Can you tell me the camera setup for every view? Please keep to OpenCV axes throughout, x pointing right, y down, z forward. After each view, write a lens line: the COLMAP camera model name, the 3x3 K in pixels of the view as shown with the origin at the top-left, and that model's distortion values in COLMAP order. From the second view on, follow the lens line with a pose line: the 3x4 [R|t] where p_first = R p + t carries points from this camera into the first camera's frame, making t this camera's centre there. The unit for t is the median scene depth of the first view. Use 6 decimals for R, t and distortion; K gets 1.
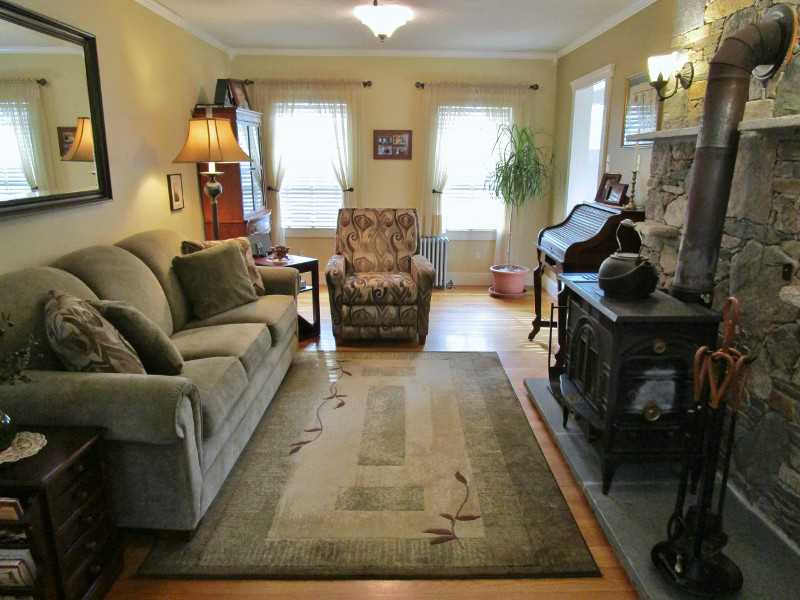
lens RADIAL K [[567.3, 0, 400.0], [0, 567.3, 300.0], [0, 0, 1]] dist [-0.014799, -0.002748]
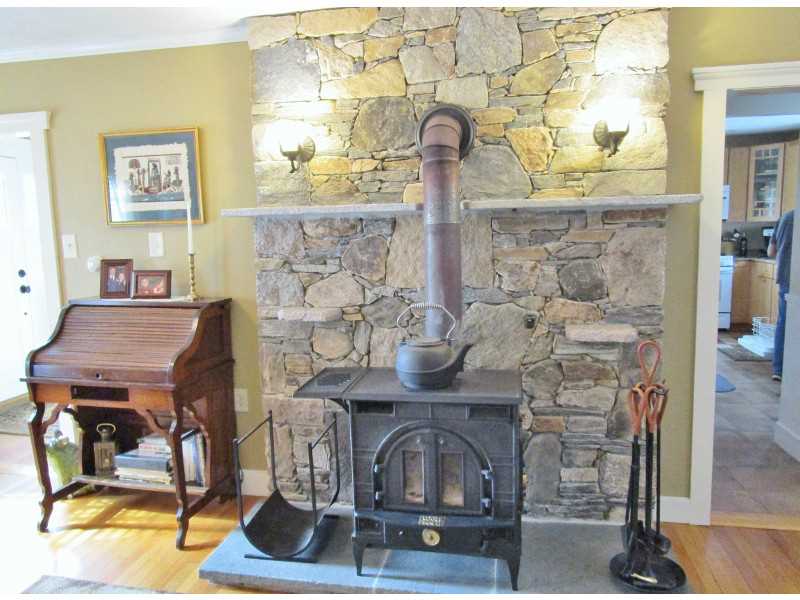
lens RADIAL K [[567.3, 0, 400.0], [0, 567.3, 300.0], [0, 0, 1]] dist [-0.014799, -0.002748]
pose [[0.180629, -0.124854, 0.975595, -0.390672], [0.255562, 0.963799, 0.076027, -0.179340], [-0.949769, 0.235592, 0.205998, 0.684339]]
